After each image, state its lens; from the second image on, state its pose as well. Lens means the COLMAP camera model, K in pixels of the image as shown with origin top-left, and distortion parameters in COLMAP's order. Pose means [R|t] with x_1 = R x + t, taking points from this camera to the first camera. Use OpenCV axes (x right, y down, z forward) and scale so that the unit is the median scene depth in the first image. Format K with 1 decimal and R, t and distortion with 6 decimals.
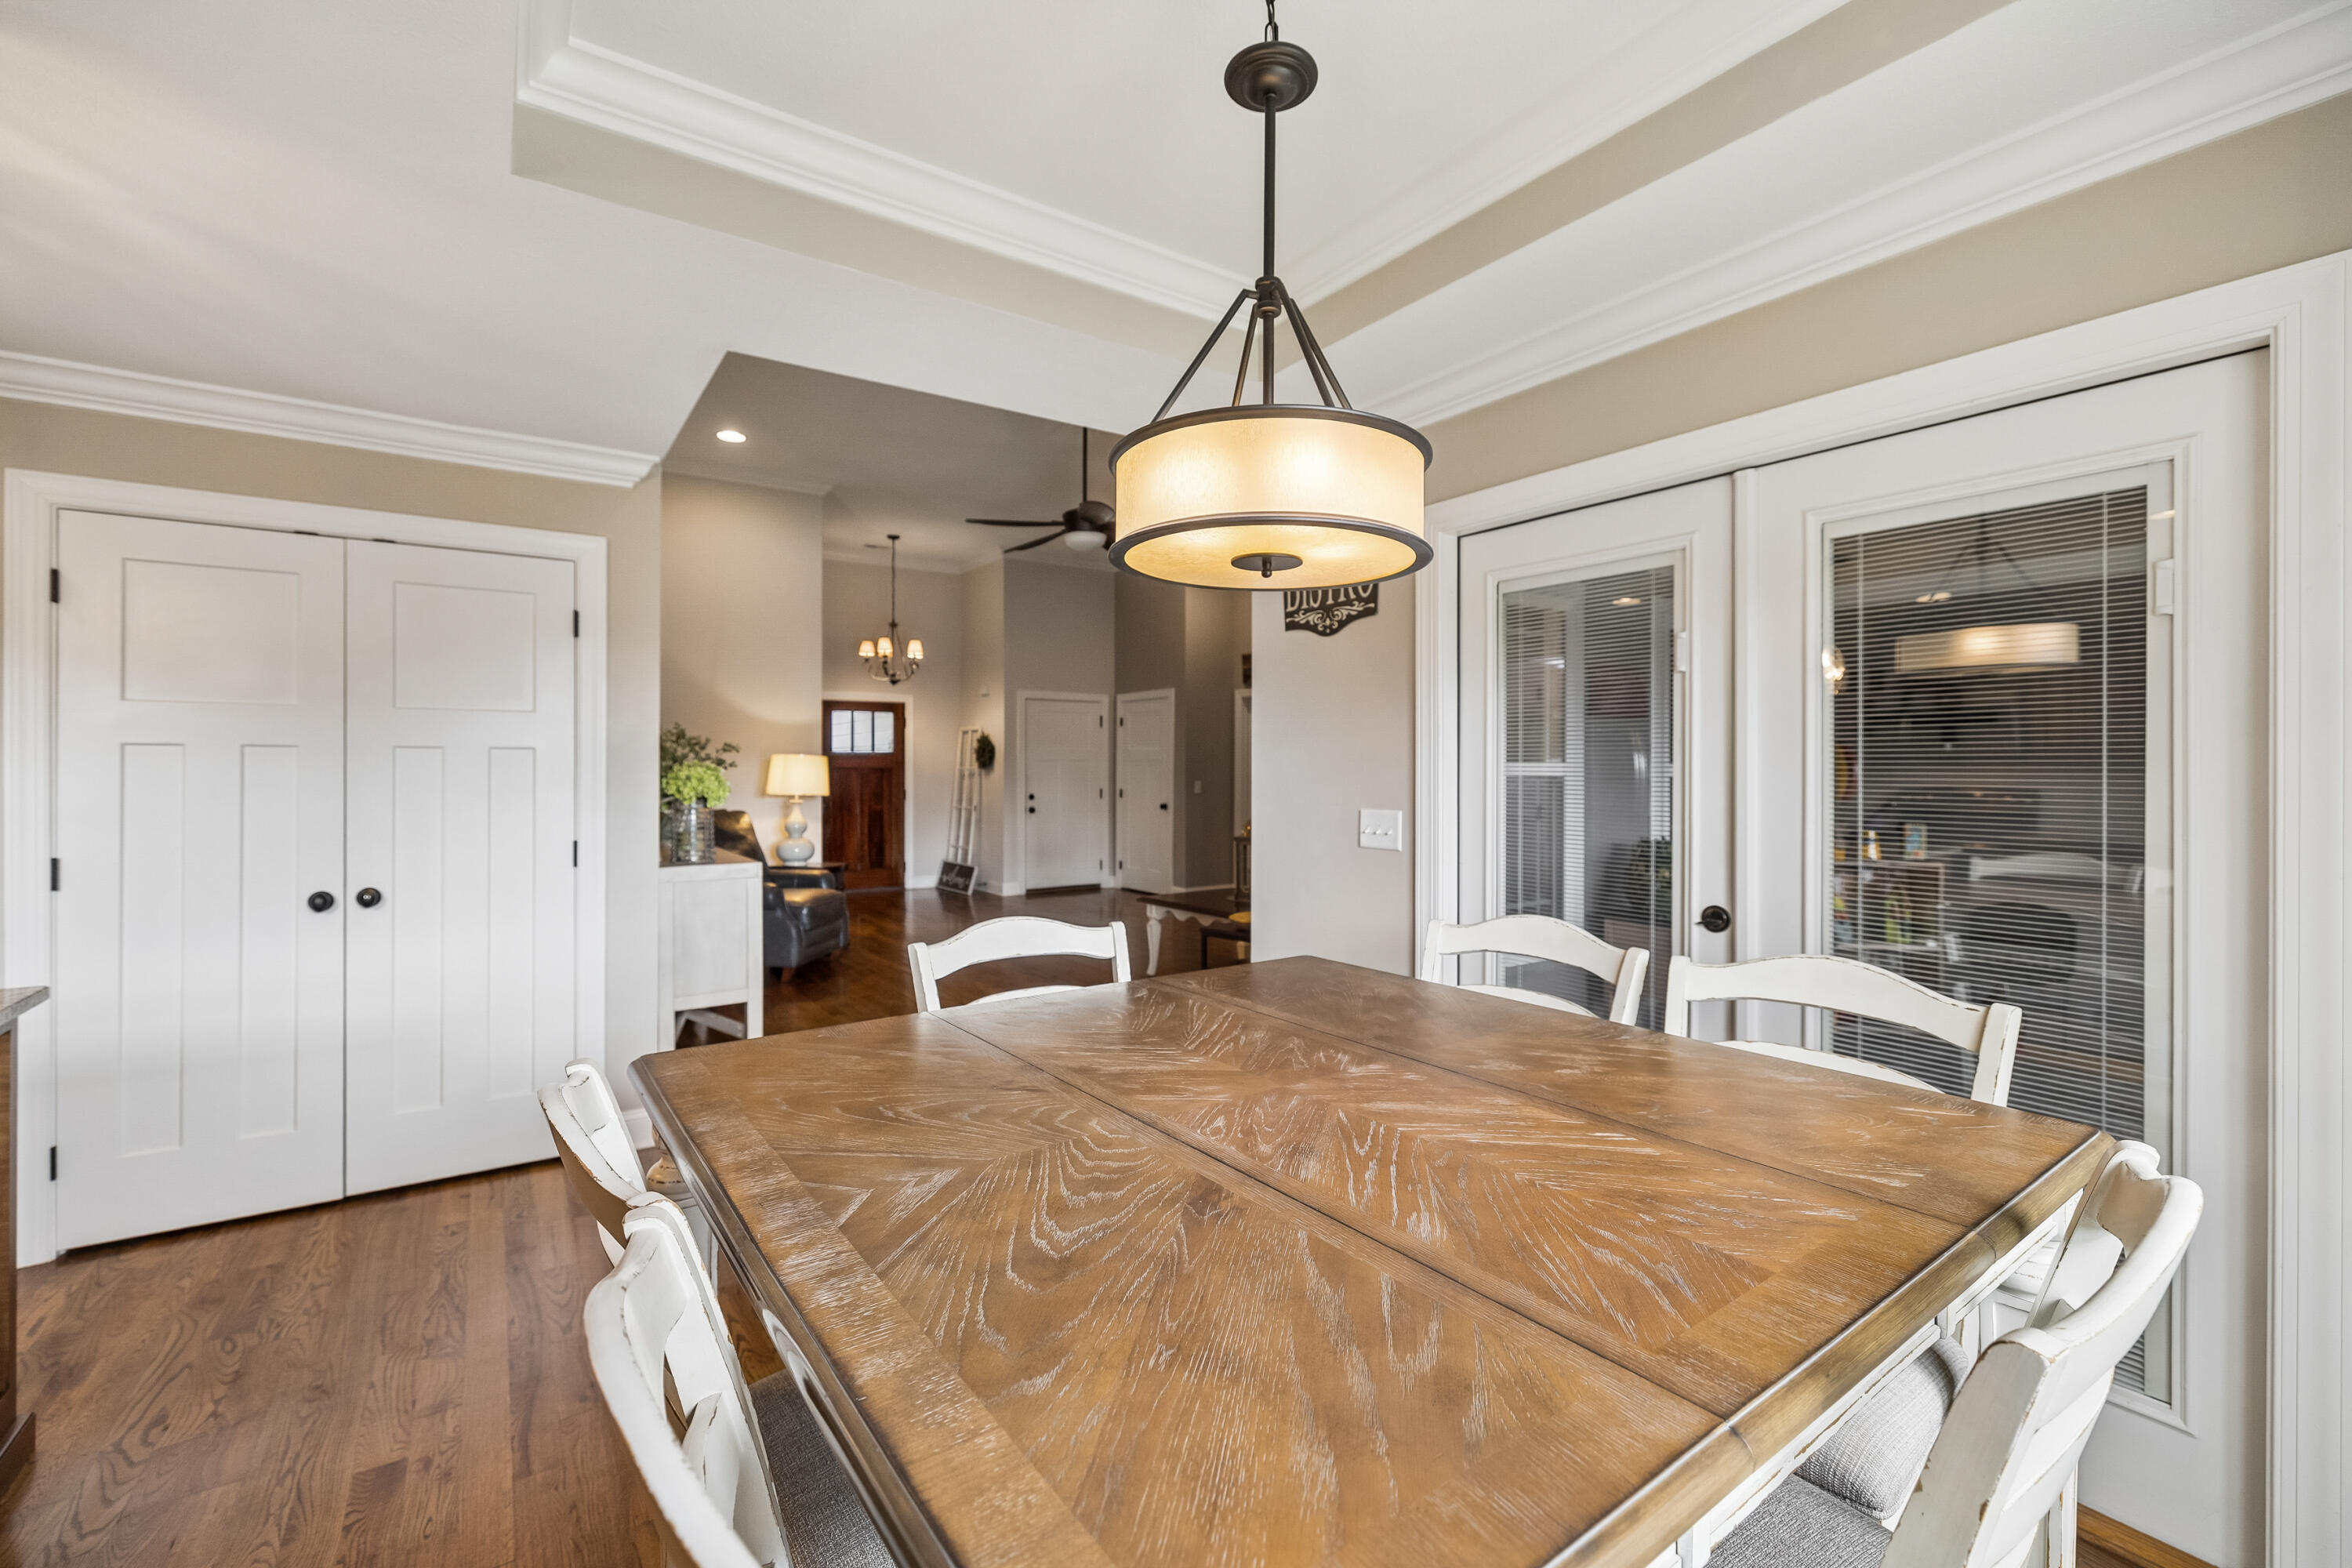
lens RADIAL K [[986.9, 0, 1173.8], [0, 986.9, 775.6], [0, 0, 1]] dist [-0.000973, 0.000011]
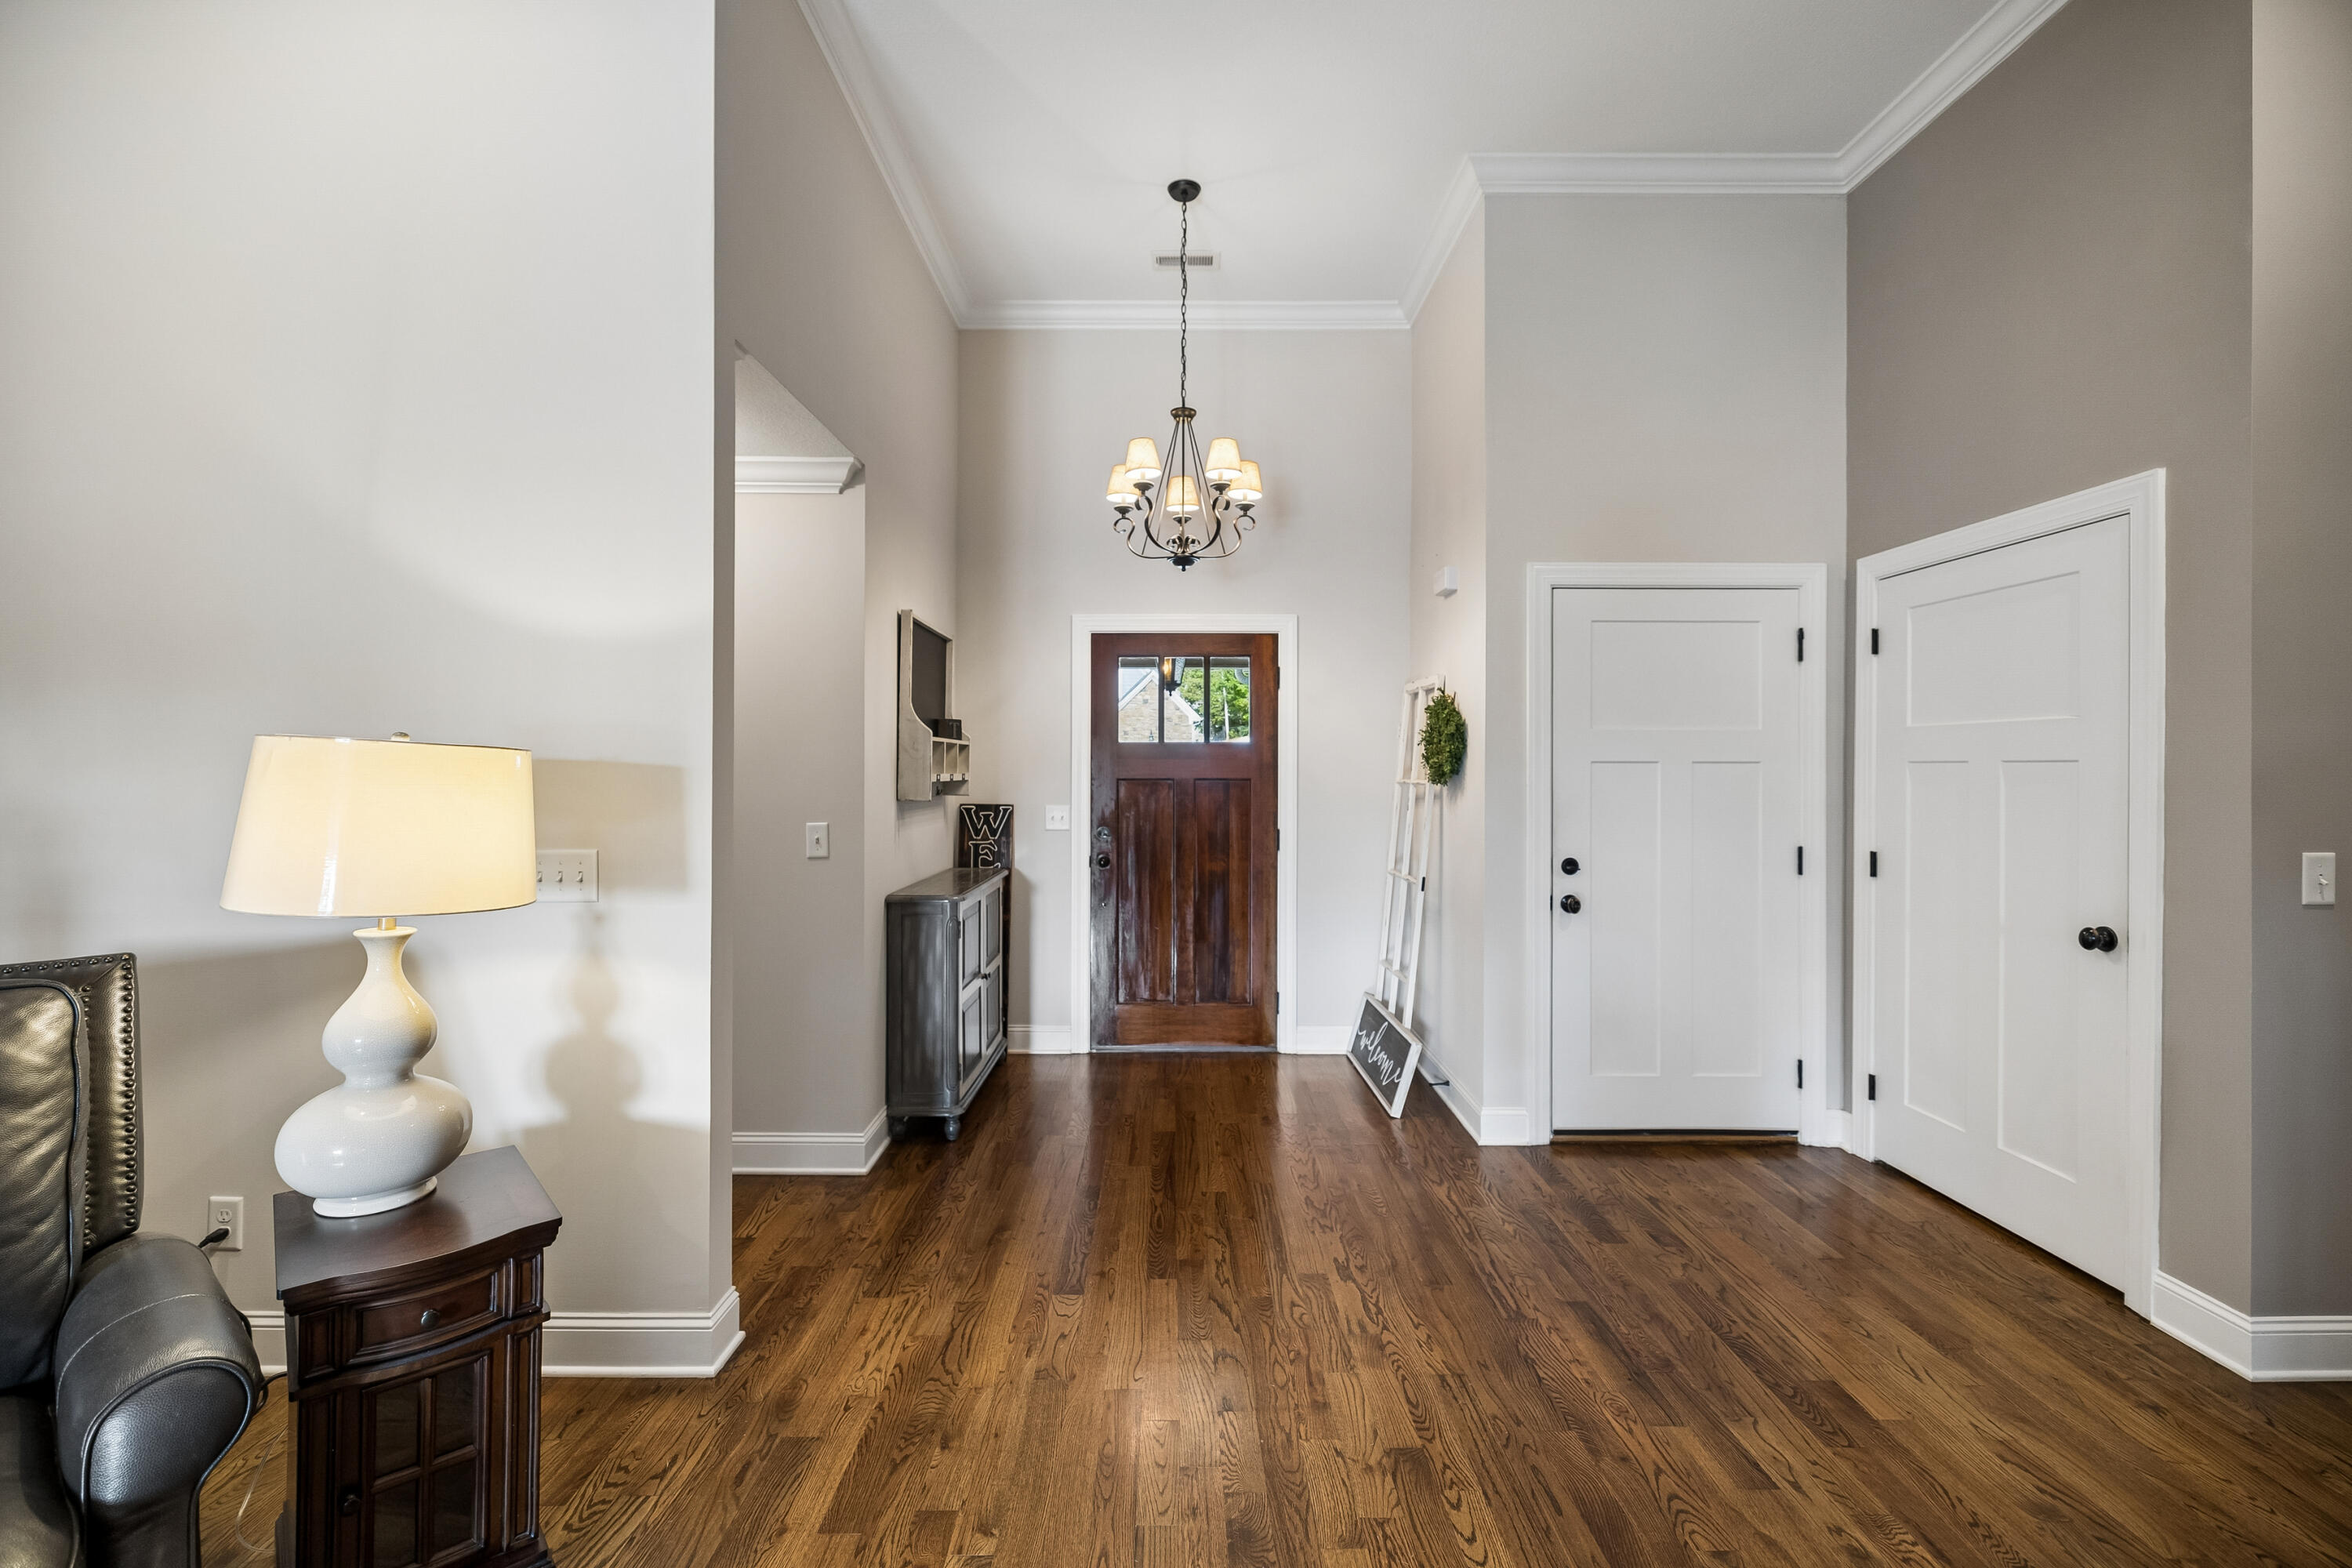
lens RADIAL K [[986.9, 0, 1173.1], [0, 986.9, 766.4], [0, 0, 1]] dist [-0.000973, 0.000011]
pose [[0.822894, 0.000162, -0.568196, -0.063393], [-0.007554, 0.999915, -0.010655, -0.009120], [0.568145, 0.013060, 0.822825, 0.653492]]
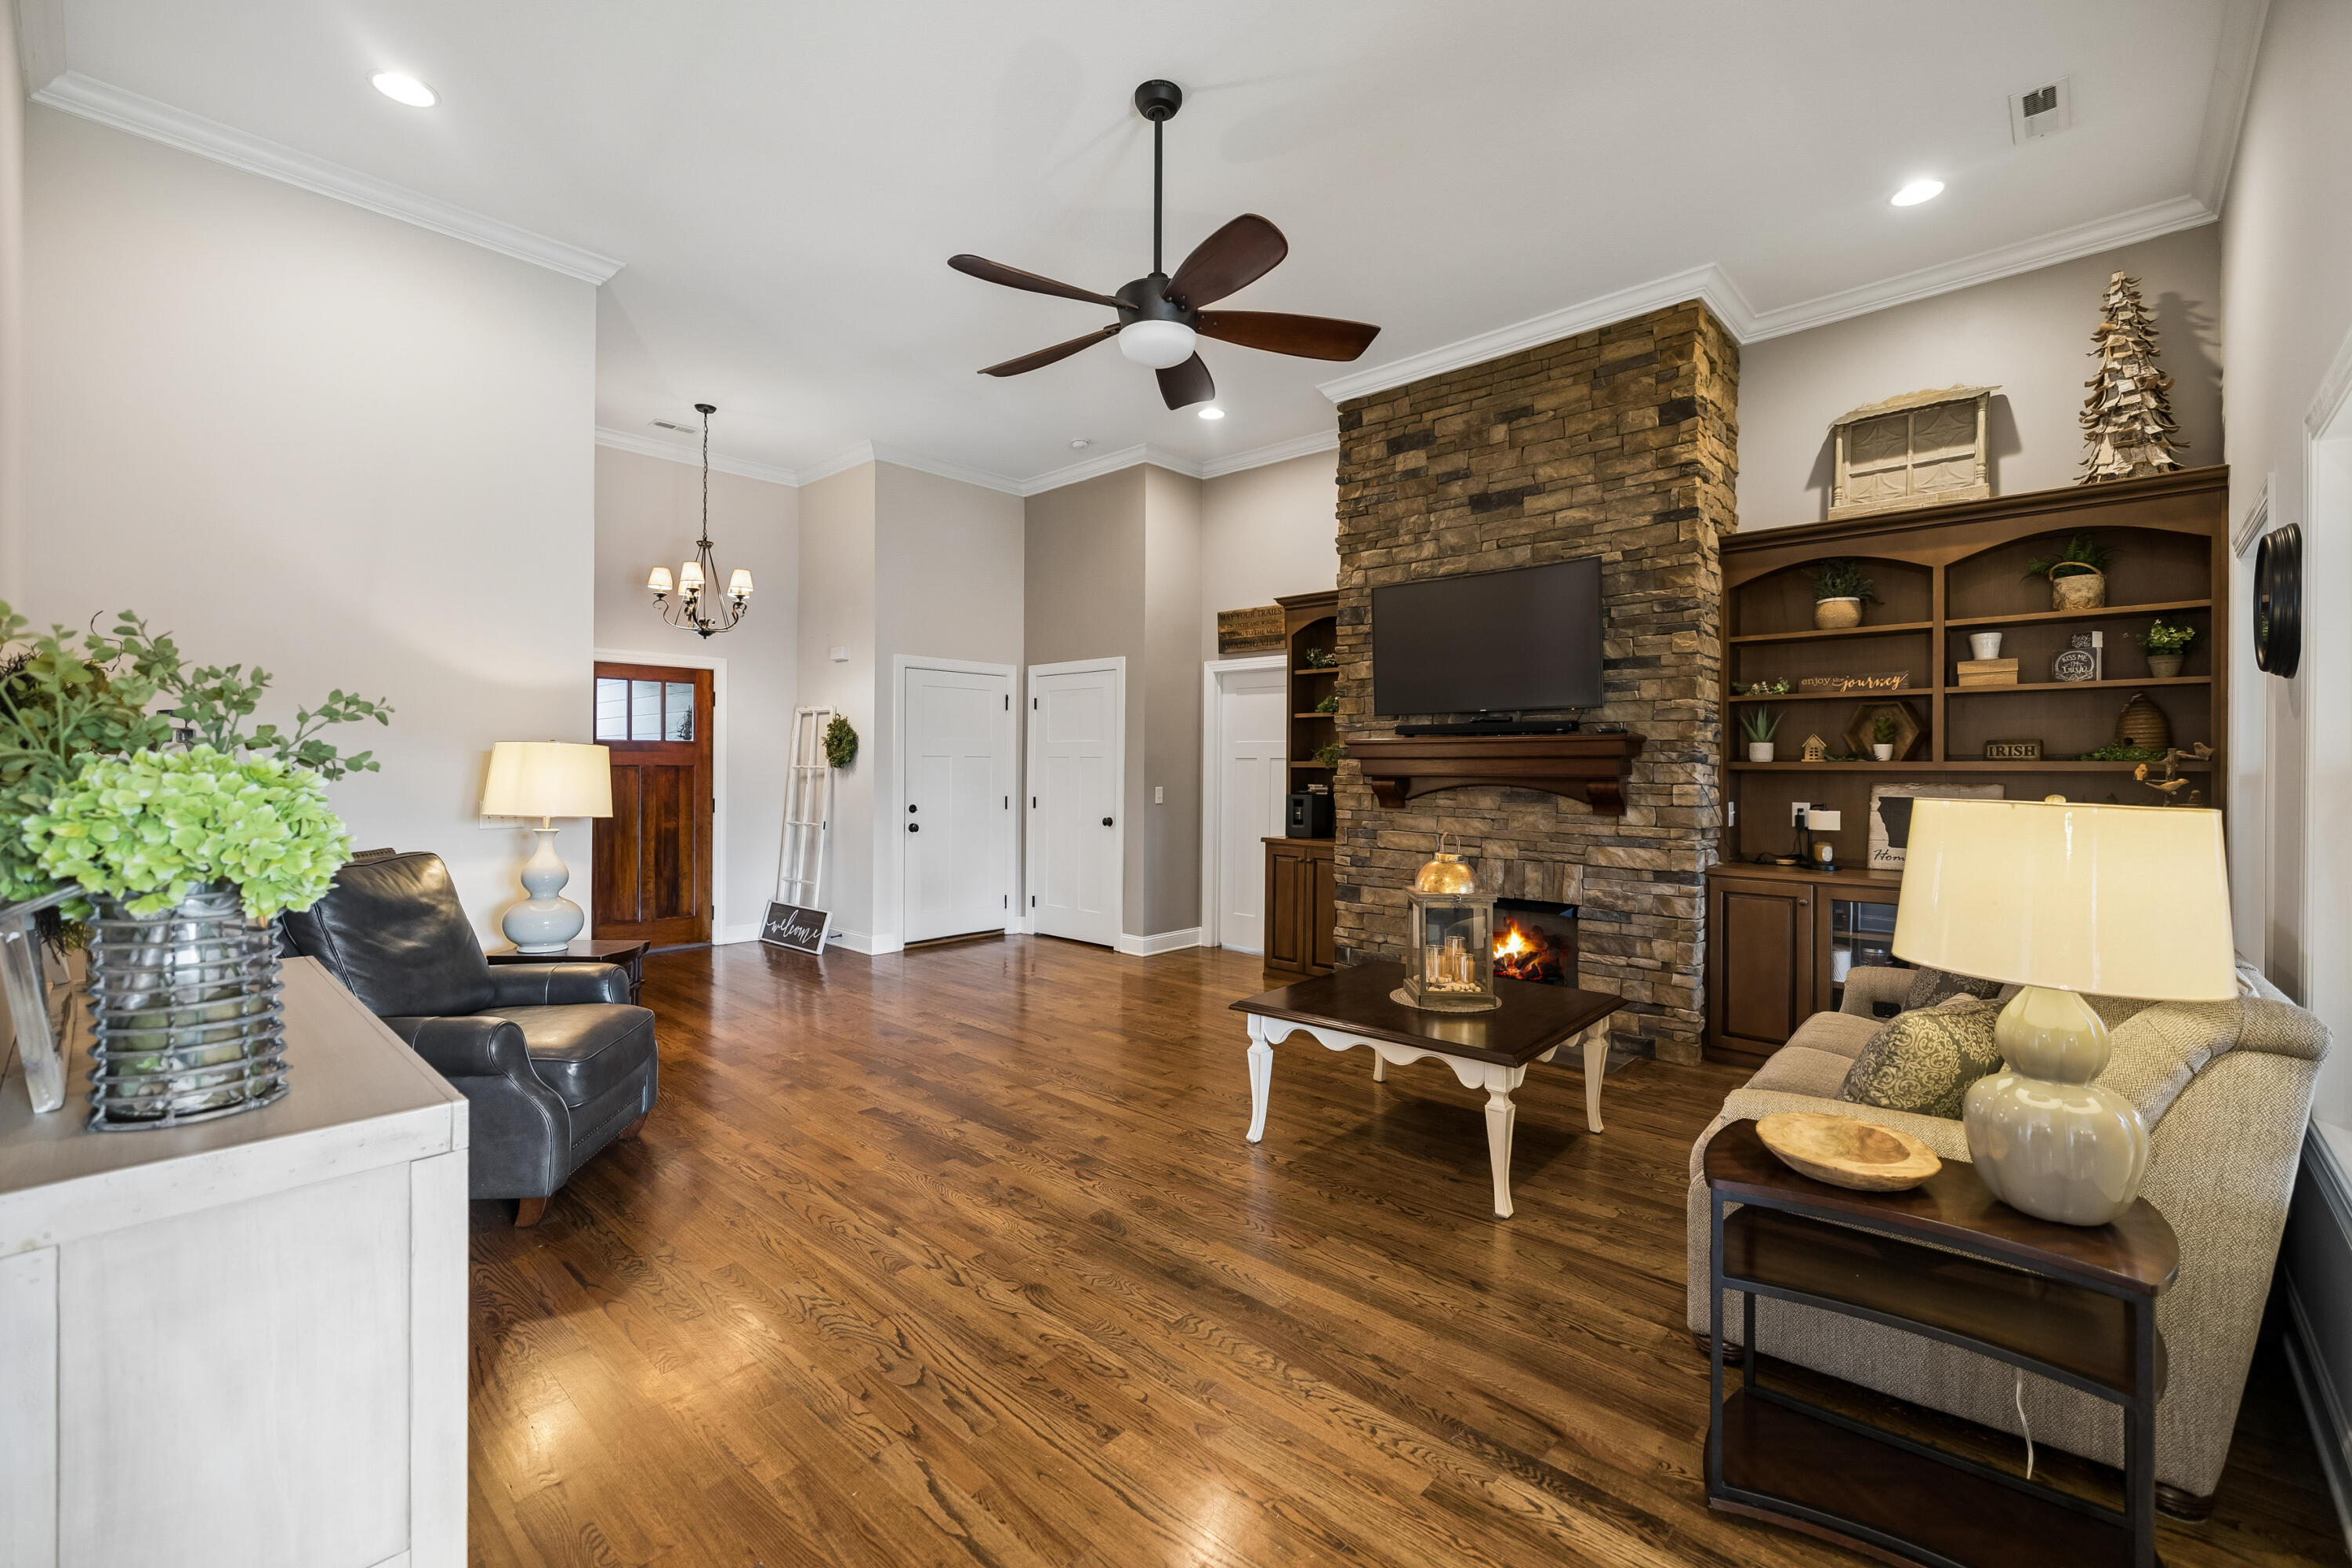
lens RADIAL K [[986.9, 0, 1173.0], [0, 986.9, 770.8], [0, 0, 1]] dist [-0.000973, 0.000011]
pose [[0.975668, 0.003671, 0.219220, -0.121731], [-0.003184, 0.999992, -0.002575, -0.003928], [-0.219228, 0.001814, 0.975672, 0.293250]]
